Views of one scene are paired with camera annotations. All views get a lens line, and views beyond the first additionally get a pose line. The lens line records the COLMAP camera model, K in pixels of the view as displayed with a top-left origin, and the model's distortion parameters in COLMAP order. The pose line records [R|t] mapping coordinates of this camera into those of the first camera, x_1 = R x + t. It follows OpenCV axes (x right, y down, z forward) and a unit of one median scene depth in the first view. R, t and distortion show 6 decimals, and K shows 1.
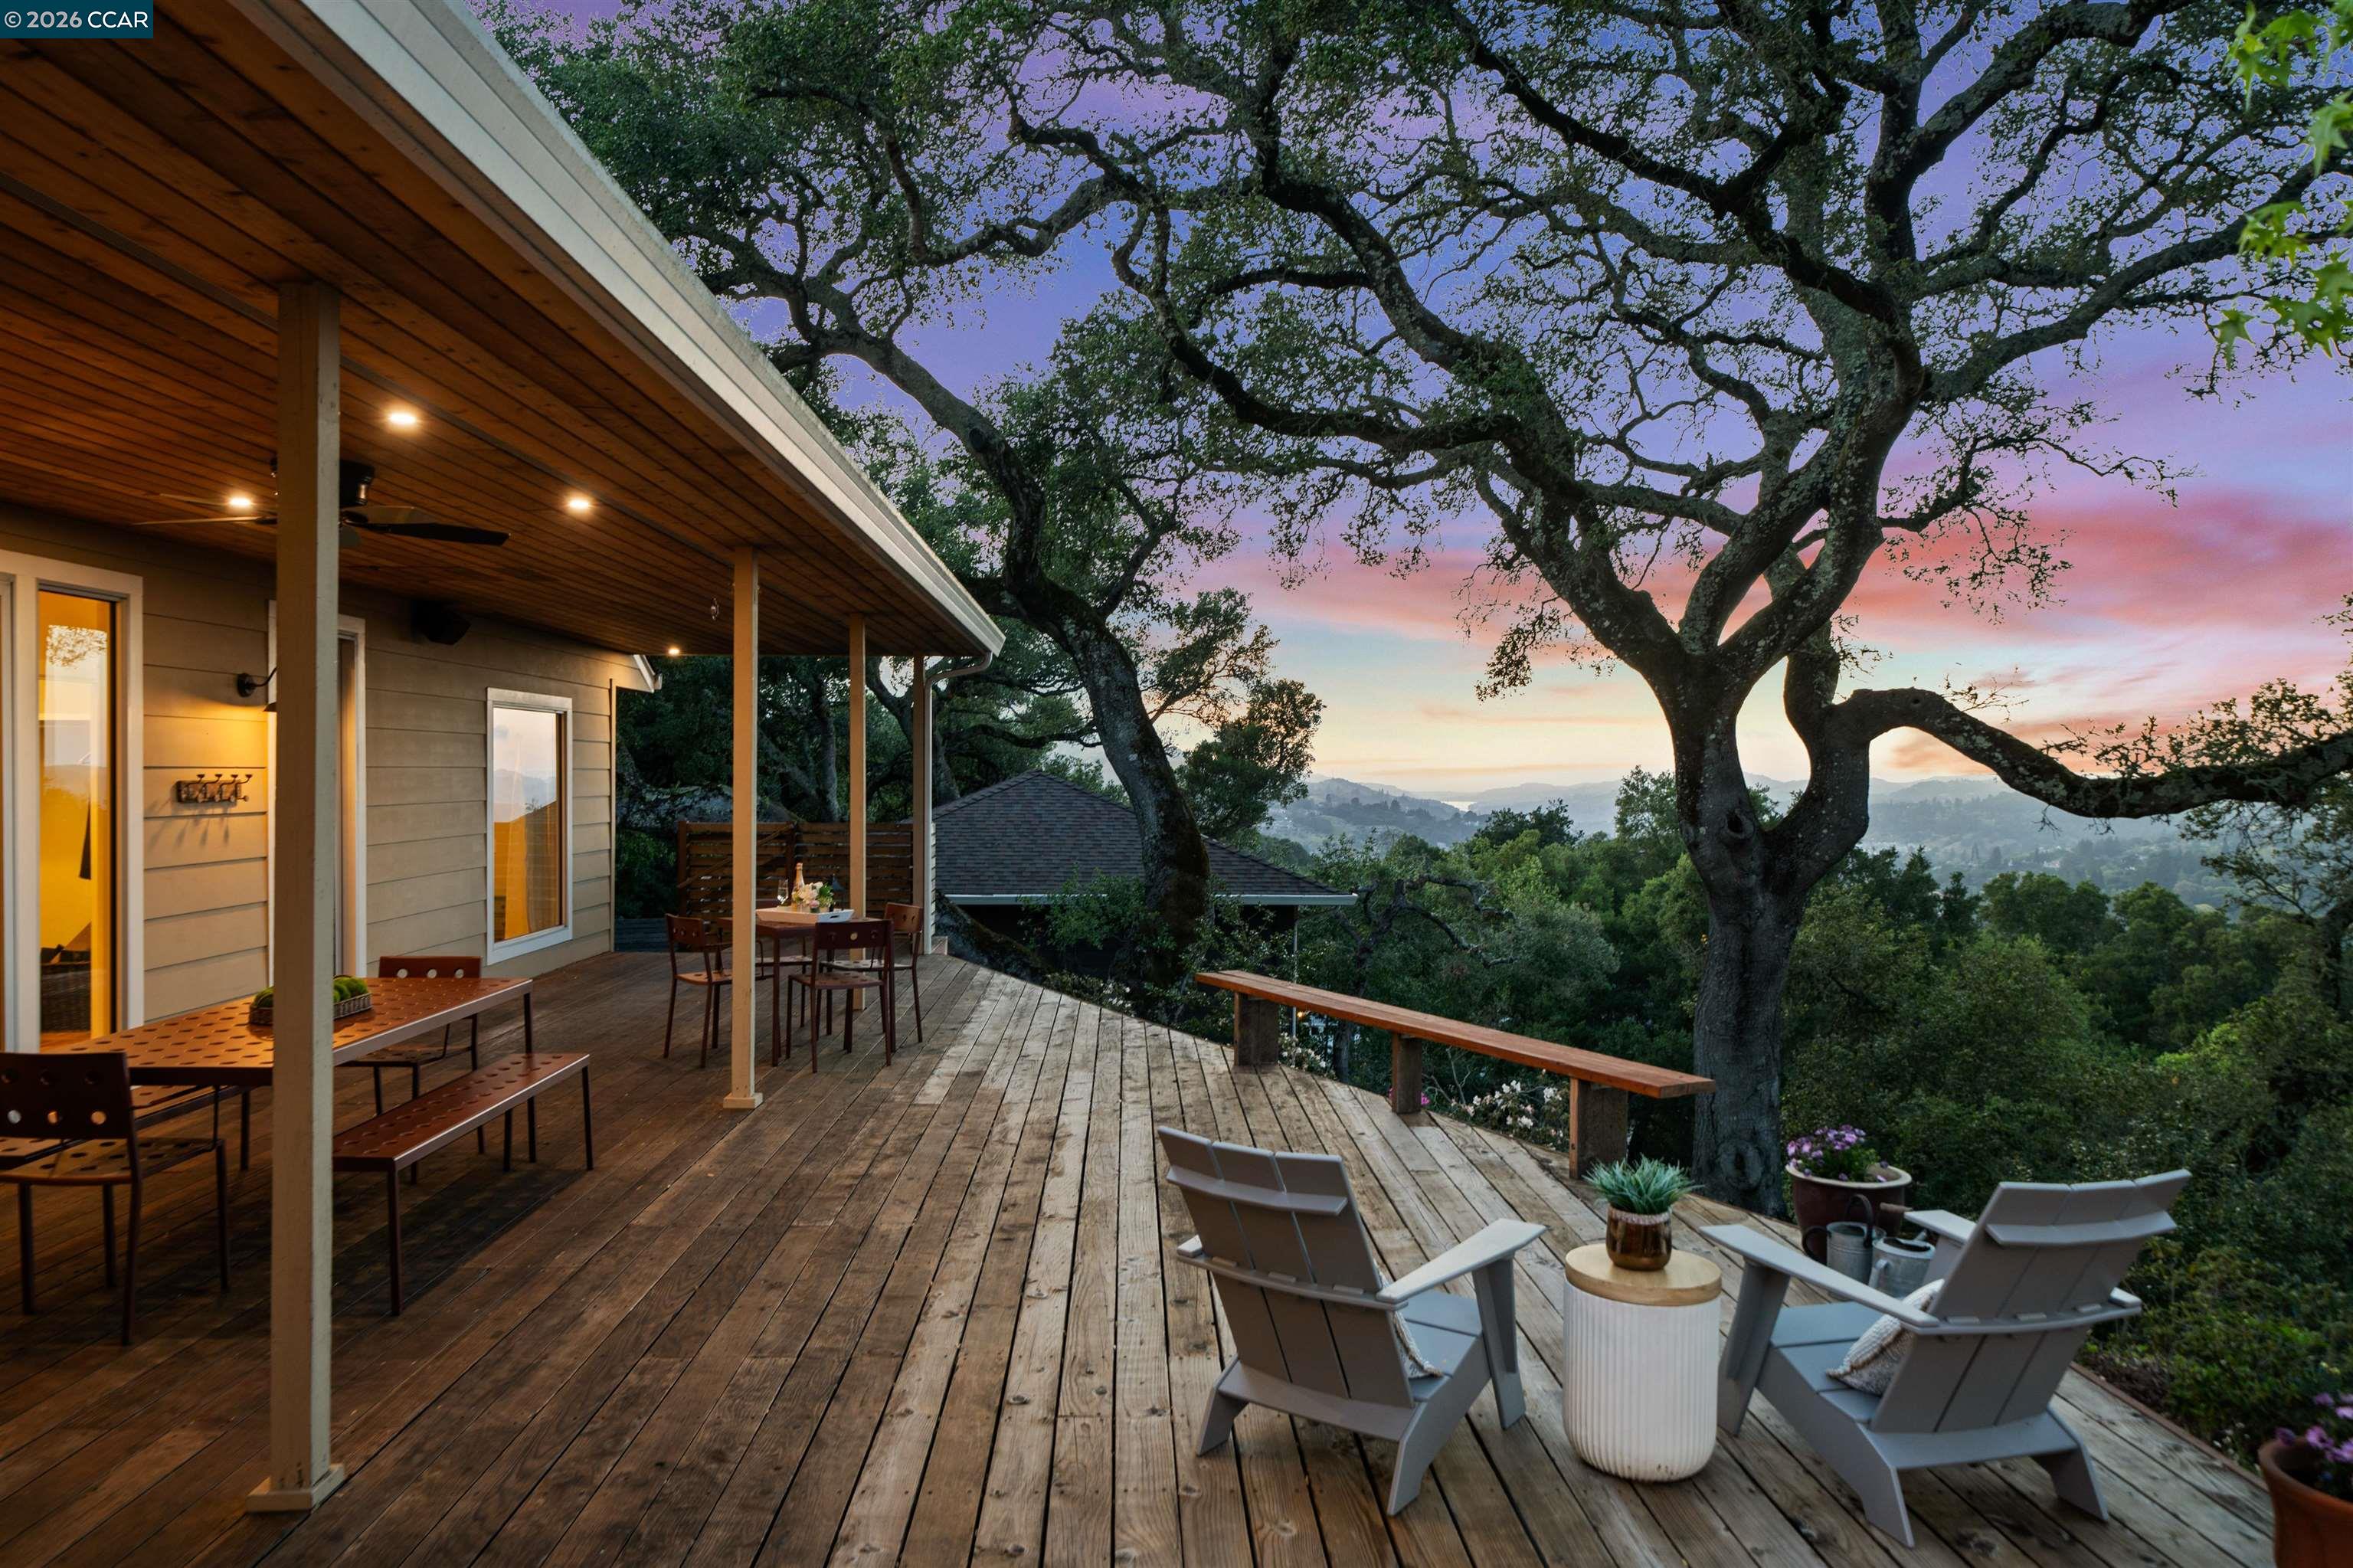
lens RADIAL K [[1592.8, 0, 1176.5], [0, 1592.8, 784.0], [0, 0, 1]] dist [-0.005663, -0.000274]
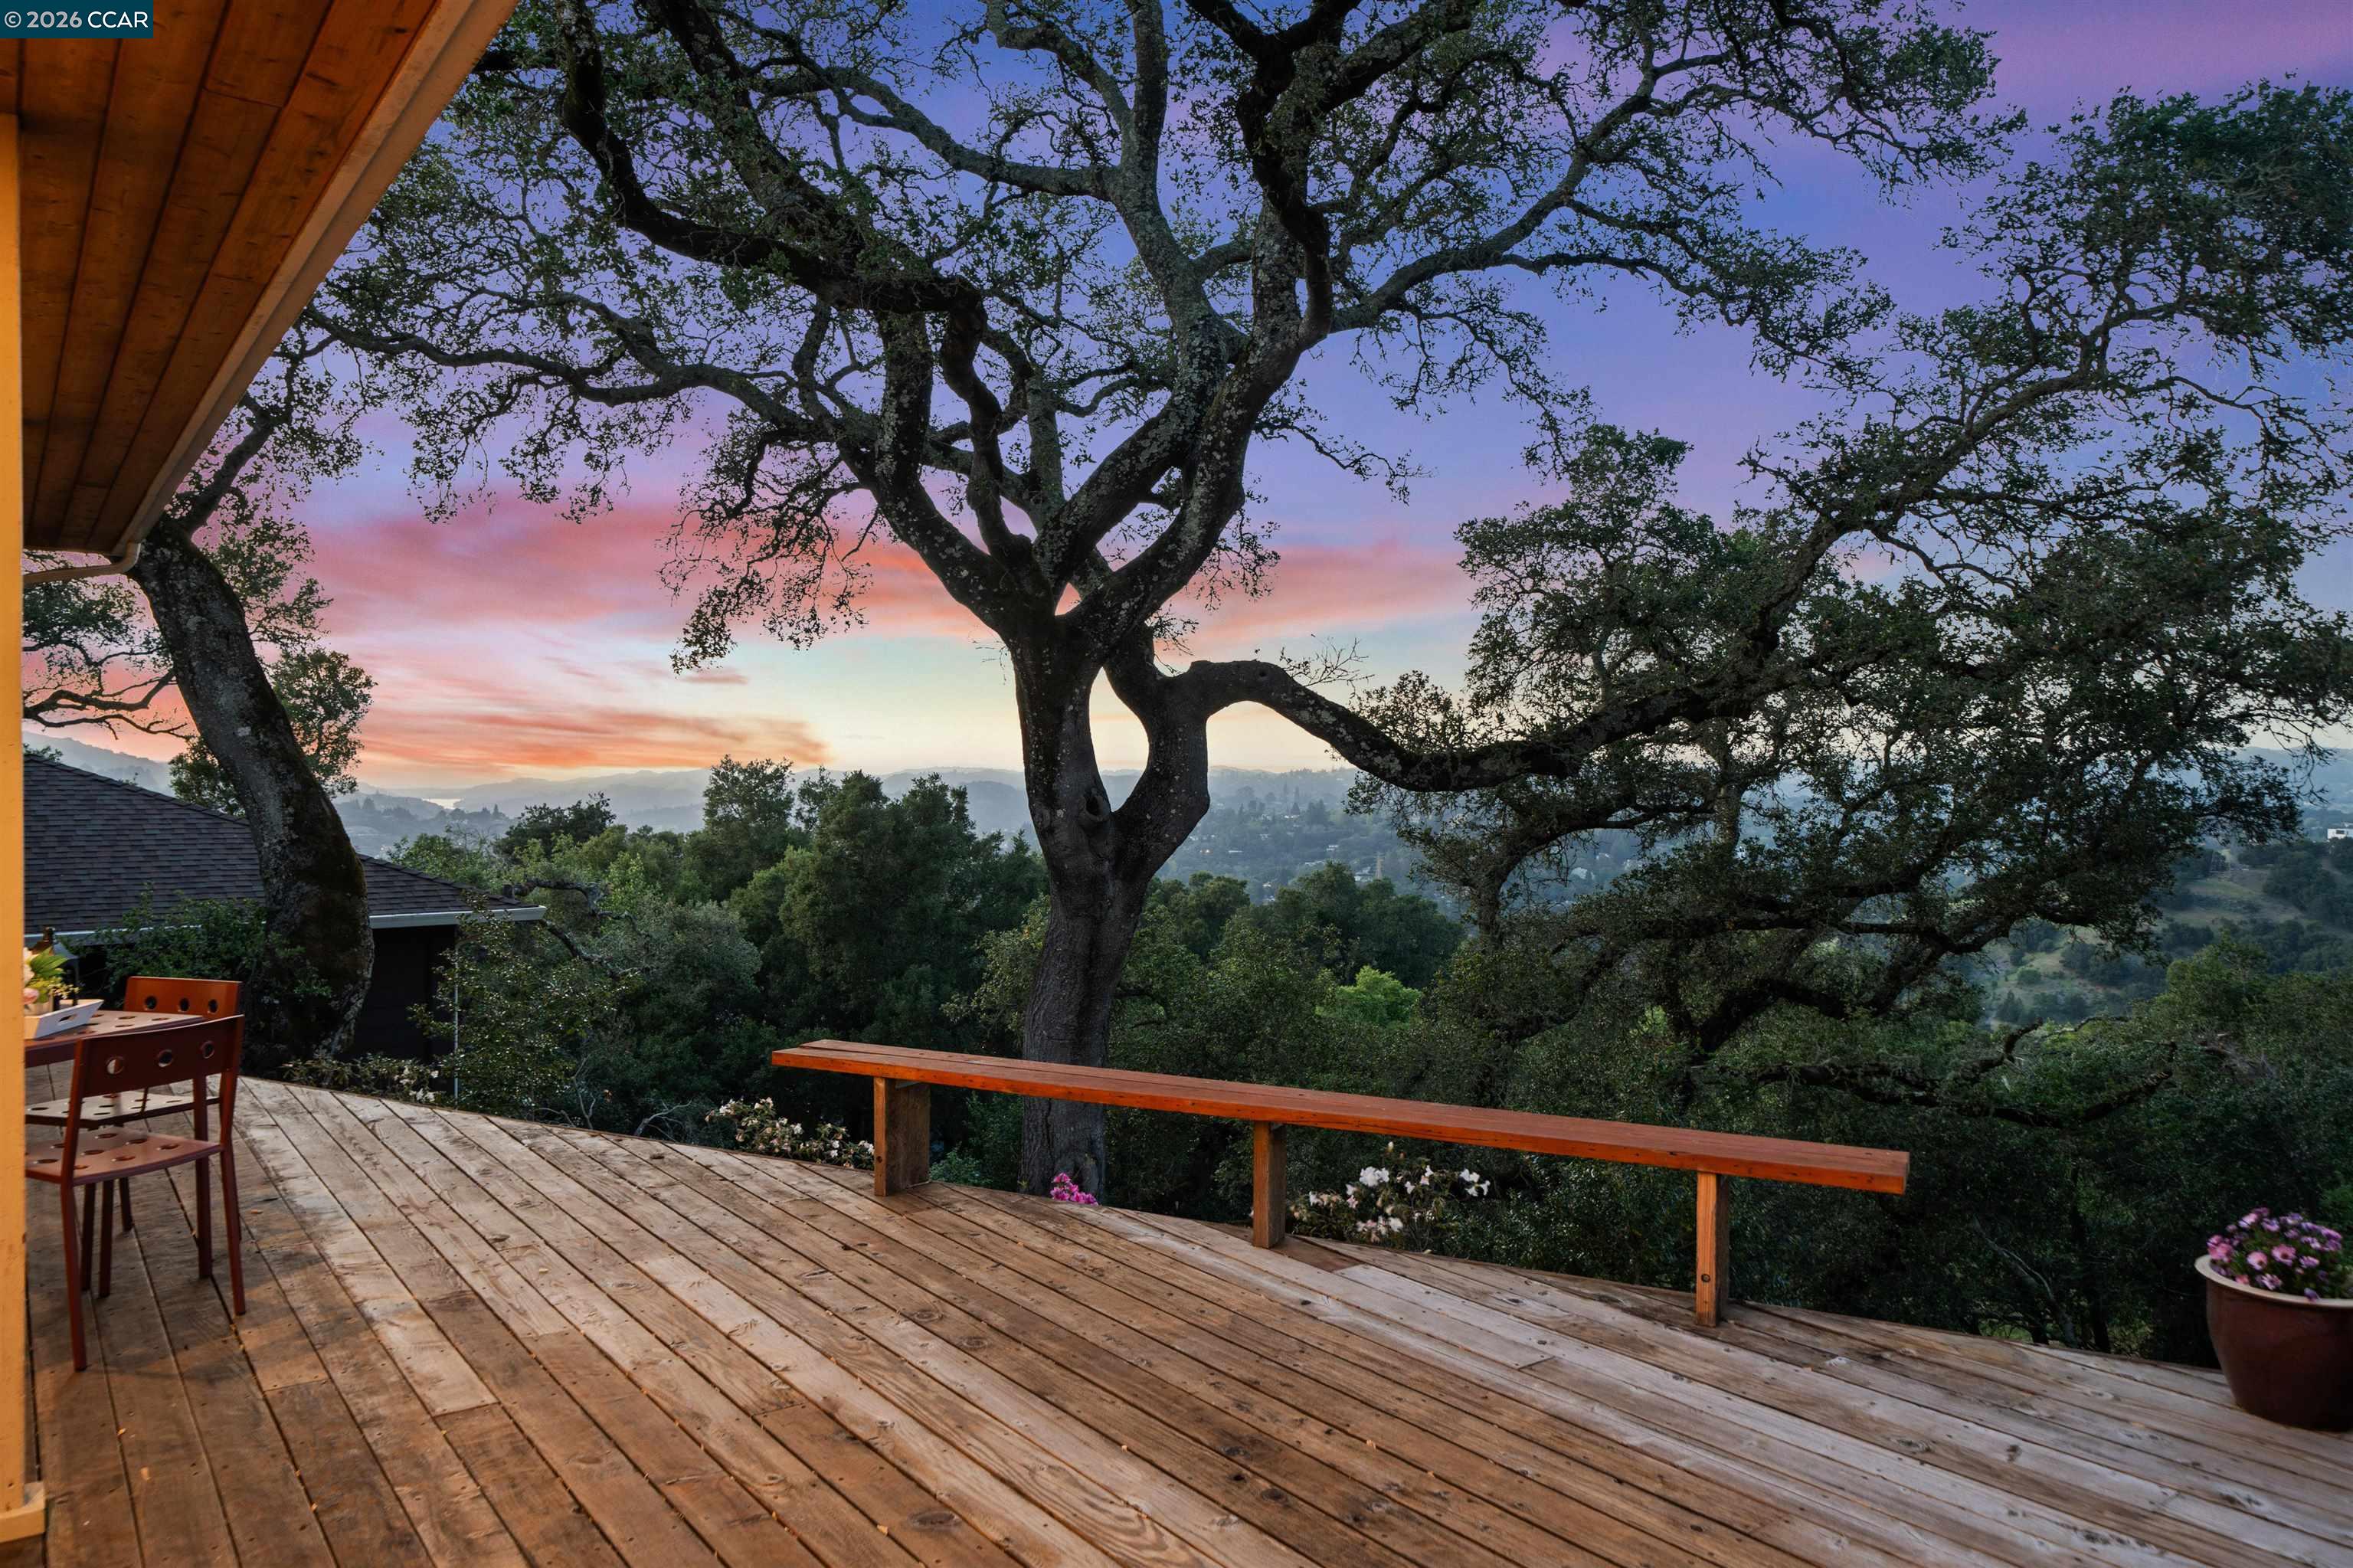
lens RADIAL K [[1570.2, 0, 1176.5], [0, 1570.2, 784.0], [0, 0, 1]] dist [-0.001665, 0.000319]
pose [[0.817217, -0.010651, 0.576231, -0.076492], [0.008423, 0.999943, 0.006538, 0.004719], [-0.576268, -0.000490, 0.817260, 0.152854]]
